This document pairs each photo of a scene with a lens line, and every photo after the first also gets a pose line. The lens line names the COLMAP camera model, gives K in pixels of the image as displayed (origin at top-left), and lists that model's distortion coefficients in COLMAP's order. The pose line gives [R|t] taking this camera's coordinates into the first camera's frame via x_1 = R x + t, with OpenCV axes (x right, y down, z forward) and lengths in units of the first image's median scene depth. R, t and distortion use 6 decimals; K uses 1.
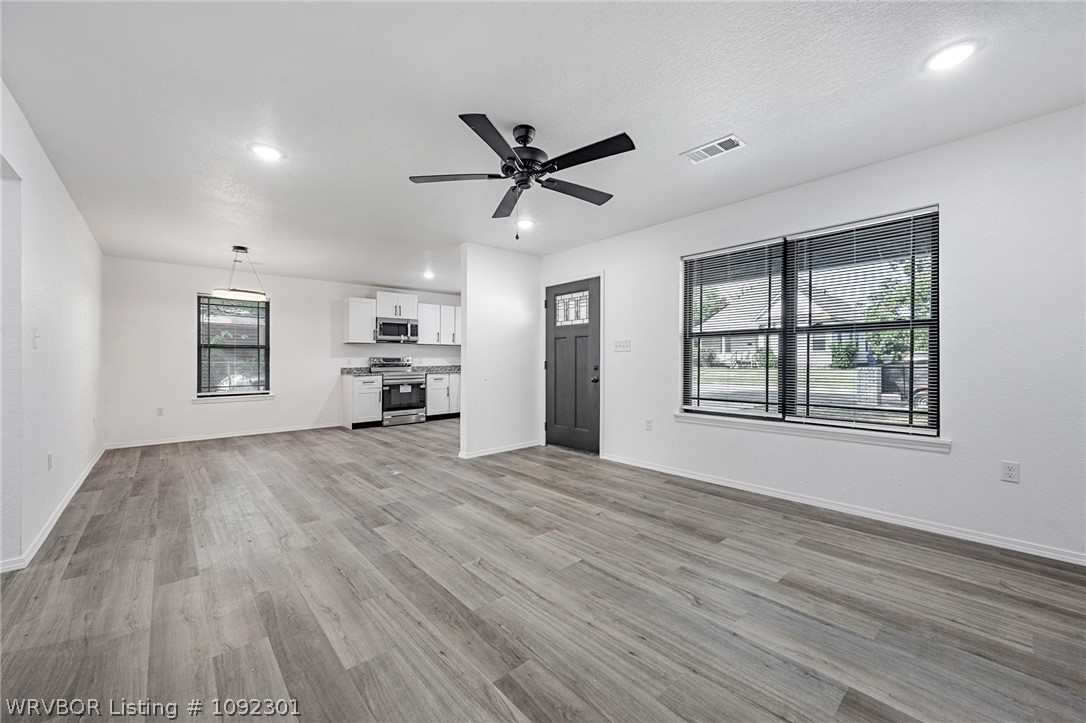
lens RADIAL K [[437.1, 0, 543.7], [0, 437.1, 353.7], [0, 0, 1]] dist [0.003094, 0.000209]
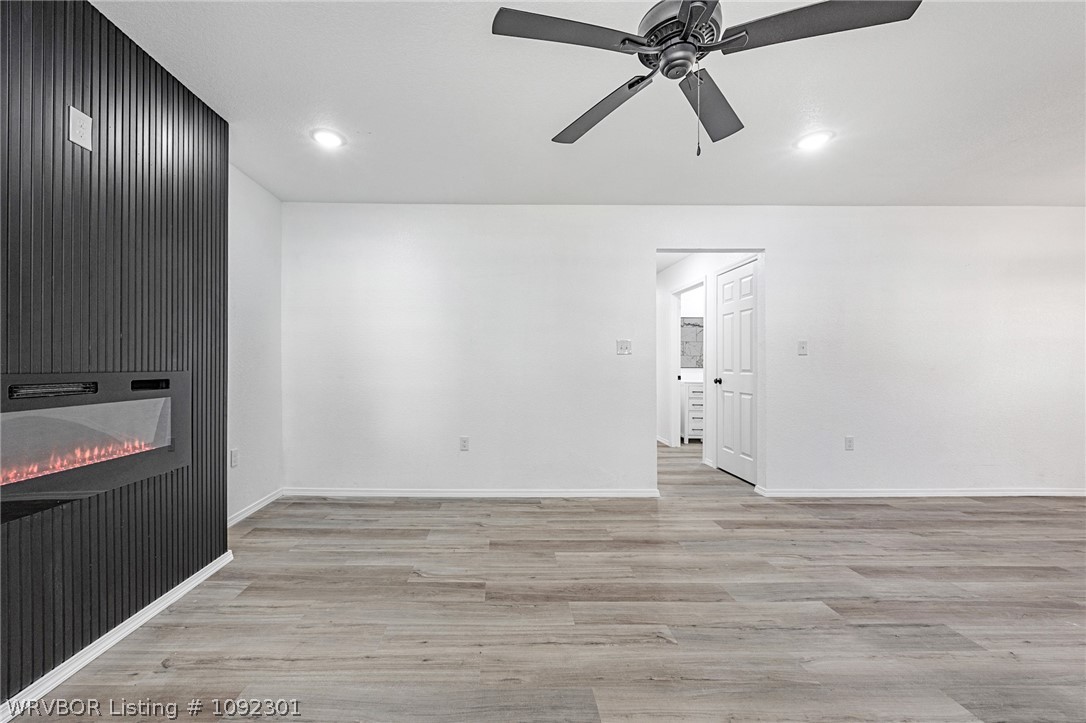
lens RADIAL K [[437.1, 0, 525.8], [0, 437.1, 374.0], [0, 0, 1]] dist [0.003094, 0.000209]
pose [[-0.655628, 0.022357, -0.754753, 0.394430], [0.015136, 0.999750, 0.016465, -0.006107], [0.754932, -0.000629, -0.655803, 0.885340]]
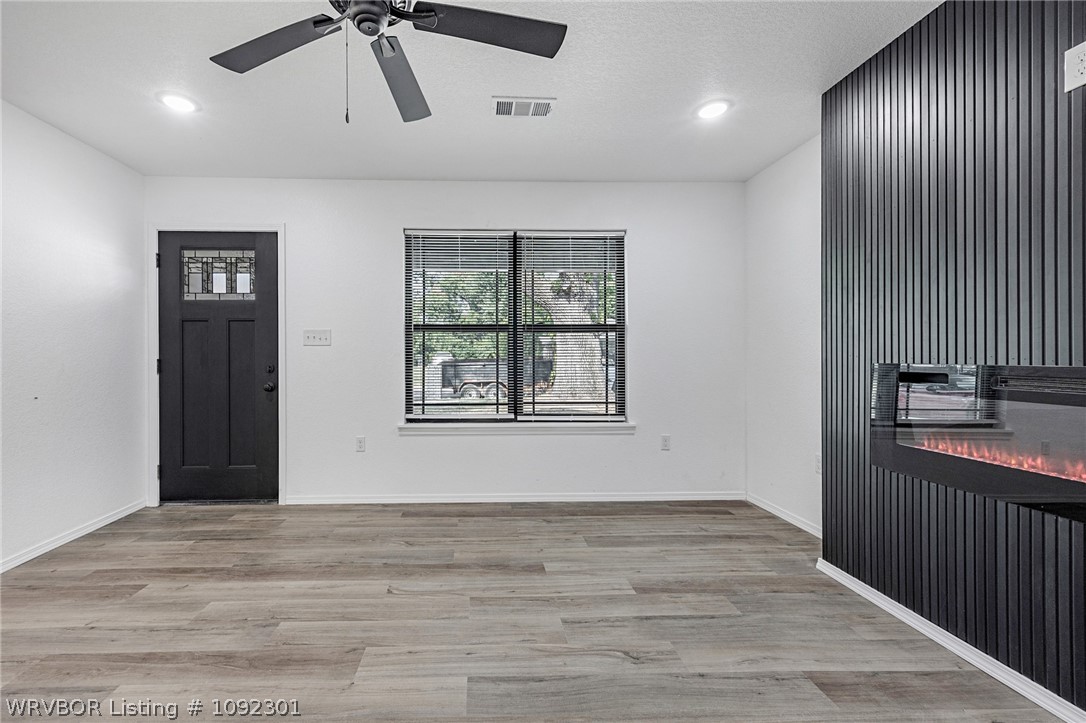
lens RADIAL K [[471.0, 0, 539.4], [0, 471.0, 354.9], [0, 0, 1]] dist [0.010066, 0.000316]
pose [[0.637286, 0.008462, 0.770581, -0.236167], [-0.013160, 0.999913, -0.000097, 0.007389], [-0.770515, -0.010079, 0.637342, 0.317653]]
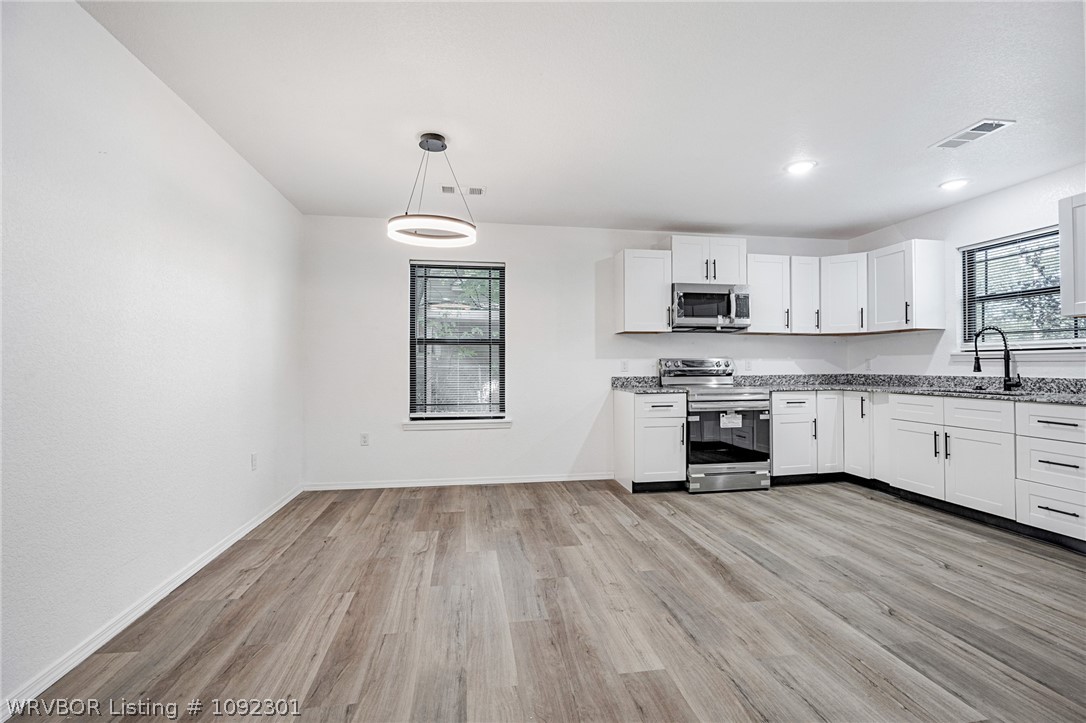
lens RADIAL K [[481.1, 0, 527.4], [0, 481.1, 360.3], [0, 0, 1]] dist [-0.000758, -0.000497]
pose [[0.832423, 0.001860, -0.554138, -0.424509], [0.004841, 0.999932, 0.010628, 0.007435], [0.554120, -0.011530, 0.832357, 0.853337]]
